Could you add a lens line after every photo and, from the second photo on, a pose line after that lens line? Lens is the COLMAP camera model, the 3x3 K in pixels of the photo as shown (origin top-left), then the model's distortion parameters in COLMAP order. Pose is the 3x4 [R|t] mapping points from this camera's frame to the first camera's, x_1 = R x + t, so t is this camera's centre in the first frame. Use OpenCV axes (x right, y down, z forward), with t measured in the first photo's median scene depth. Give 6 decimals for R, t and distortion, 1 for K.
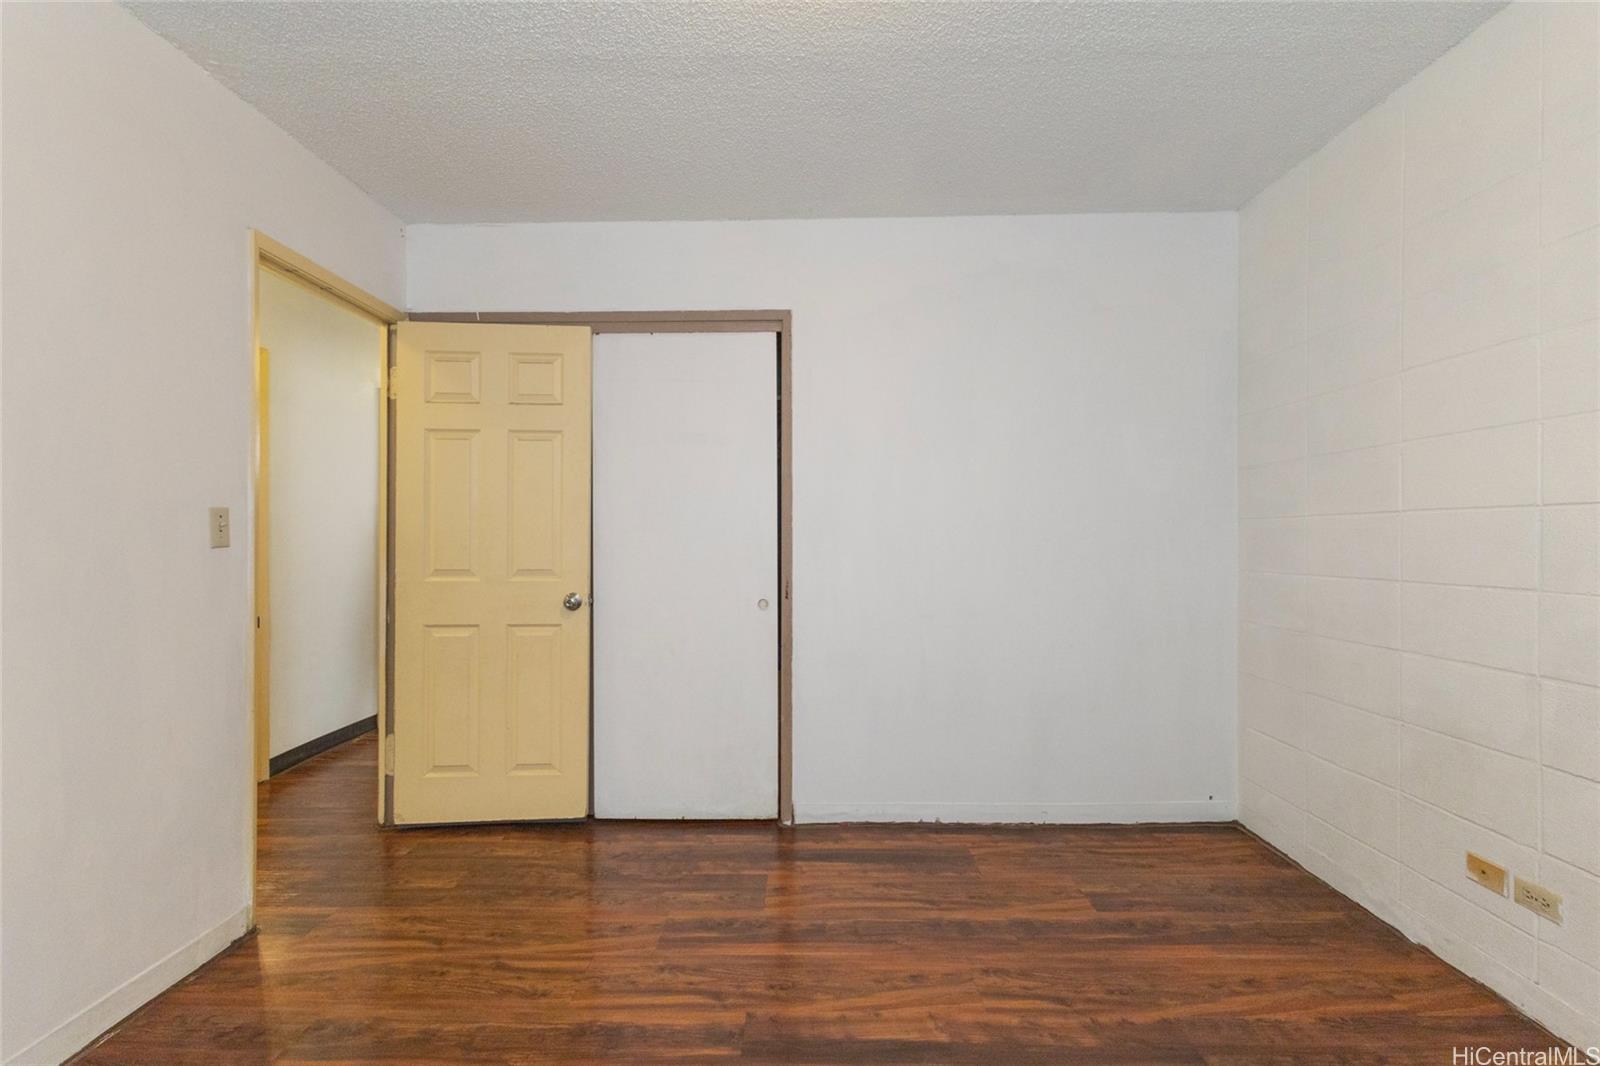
lens RADIAL K [[742.3, 0, 798.3], [0, 742.3, 536.9], [0, 0, 1]] dist [0.000447, 0.001963]
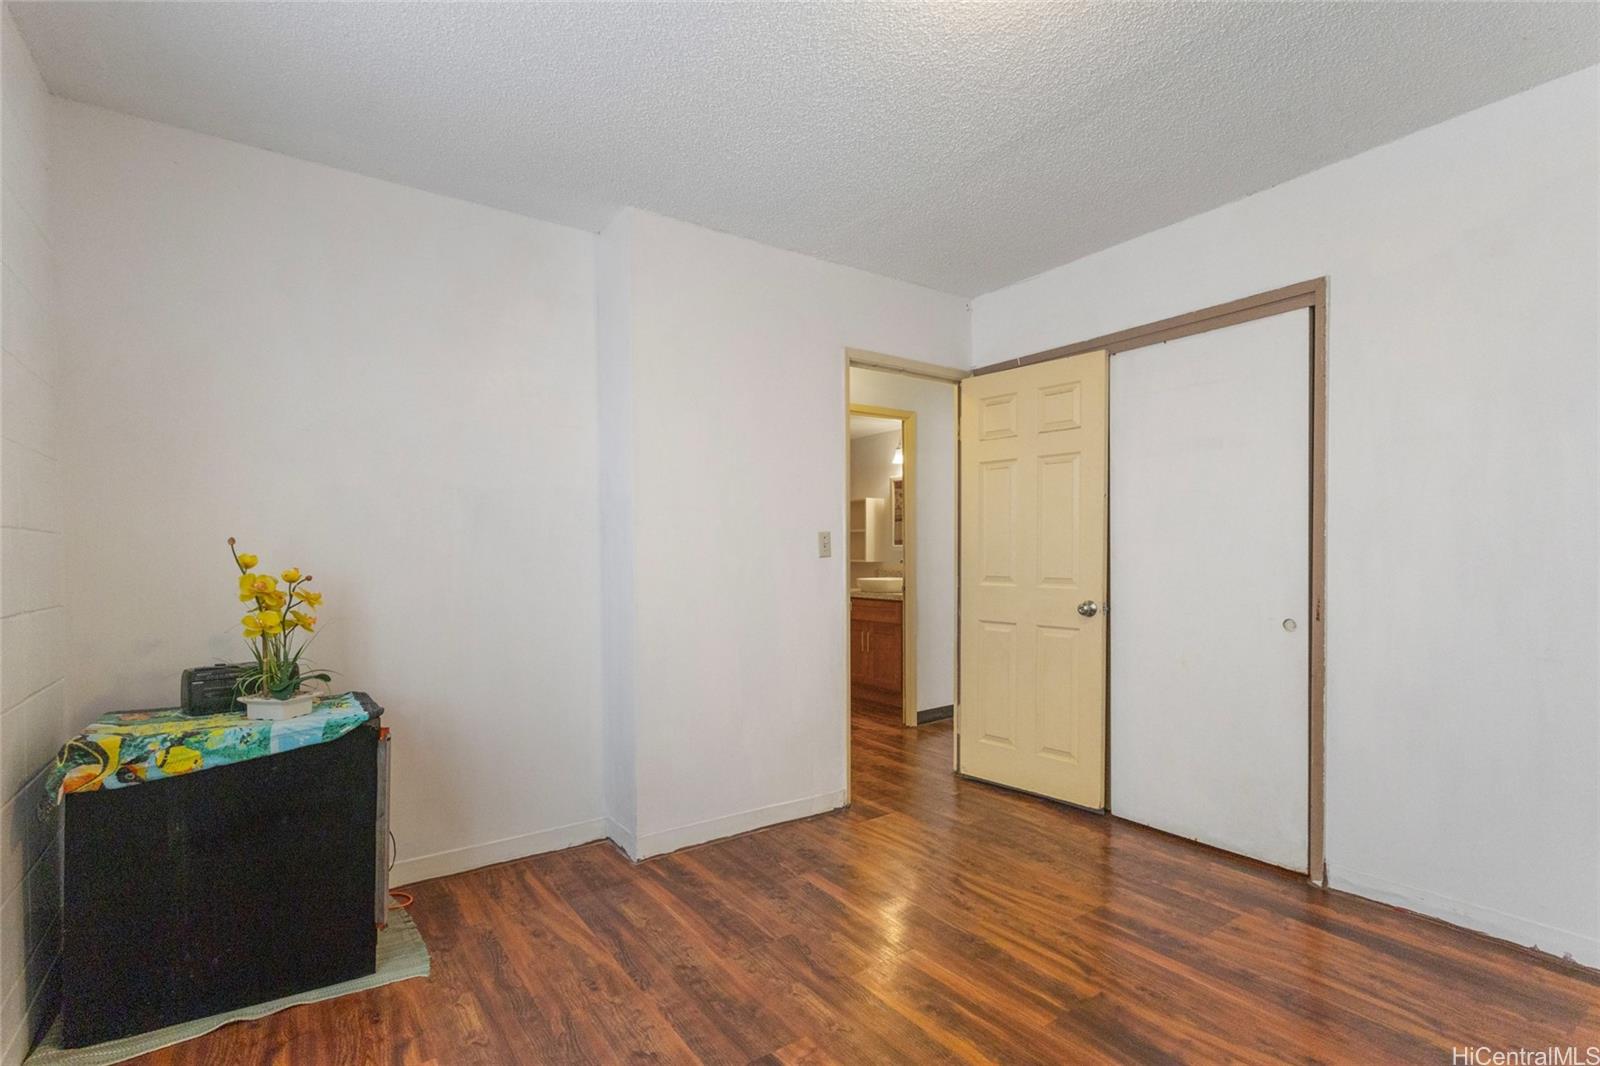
lens RADIAL K [[742.3, 0, 780.8], [0, 742.3, 570.1], [0, 0, 1]] dist [0.000447, 0.001963]
pose [[0.578683, 0.018574, -0.815341, 0.323997], [0.004636, 0.999650, 0.026064, 0.000239], [0.815539, -0.018863, 0.578394, 0.007702]]
